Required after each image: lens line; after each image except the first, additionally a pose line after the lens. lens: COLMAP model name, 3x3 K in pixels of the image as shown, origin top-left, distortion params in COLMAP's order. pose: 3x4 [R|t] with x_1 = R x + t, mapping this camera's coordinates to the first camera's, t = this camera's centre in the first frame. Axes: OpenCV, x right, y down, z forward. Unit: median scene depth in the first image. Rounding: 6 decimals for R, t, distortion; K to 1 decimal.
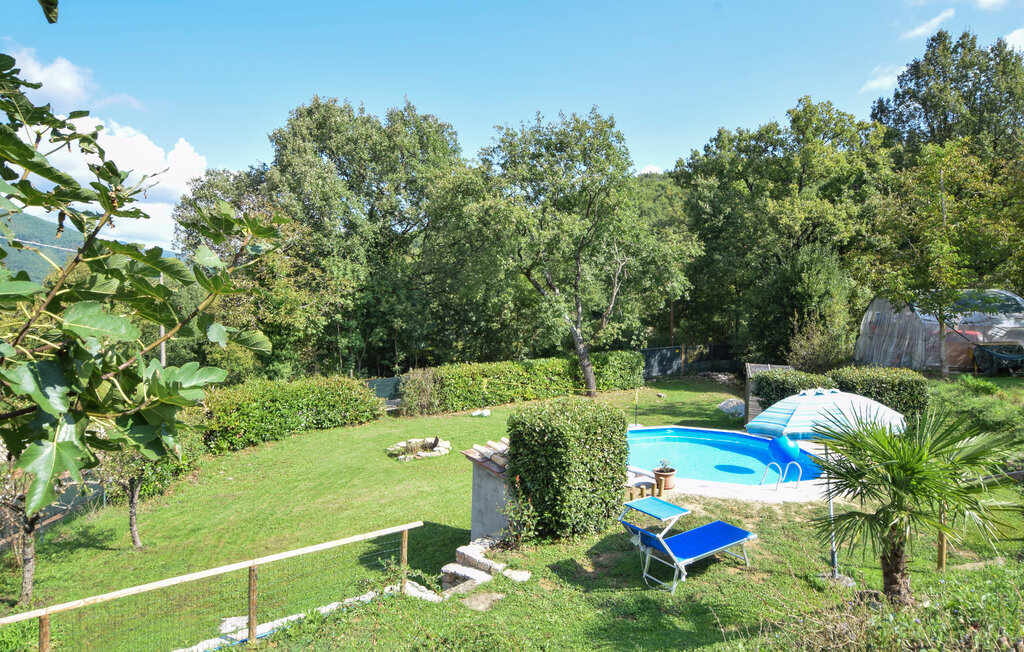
lens RADIAL K [[621.5, 0, 512.6], [0, 621.5, 326.1], [0, 0, 1]] dist [-0.015001, 0.000653]
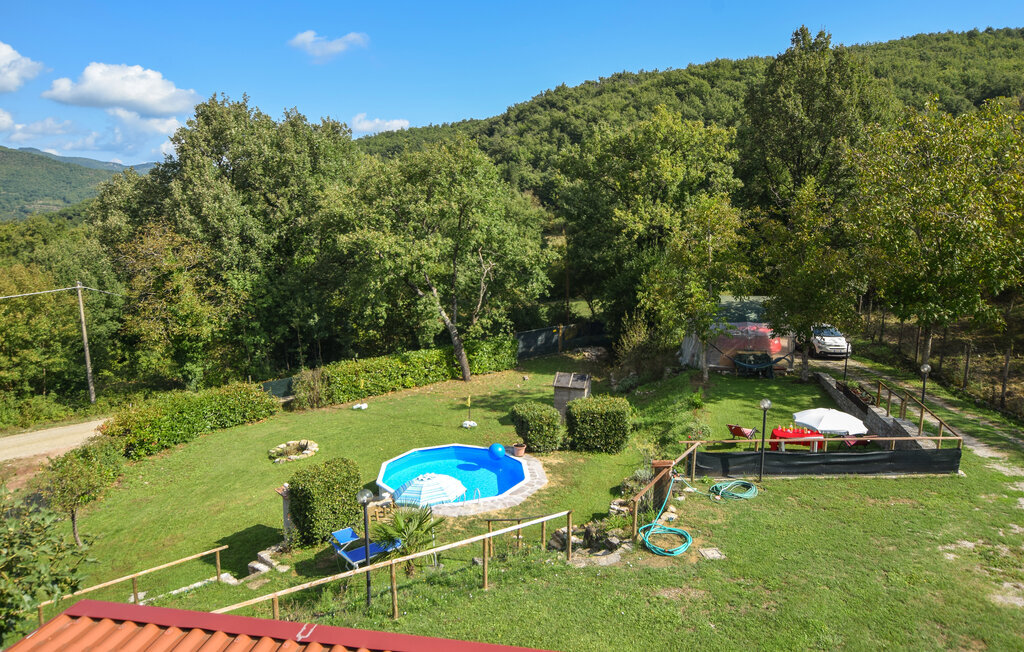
lens RADIAL K [[671.1, 0, 511.4], [0, 671.1, 326.1], [0, 0, 1]] dist [-0.002347, 0.002105]
pose [[0.998887, -0.021453, 0.042004, 0.190576], [0.015927, 0.991681, 0.127730, -0.177423], [-0.044394, -0.126919, 0.990919, -0.296875]]
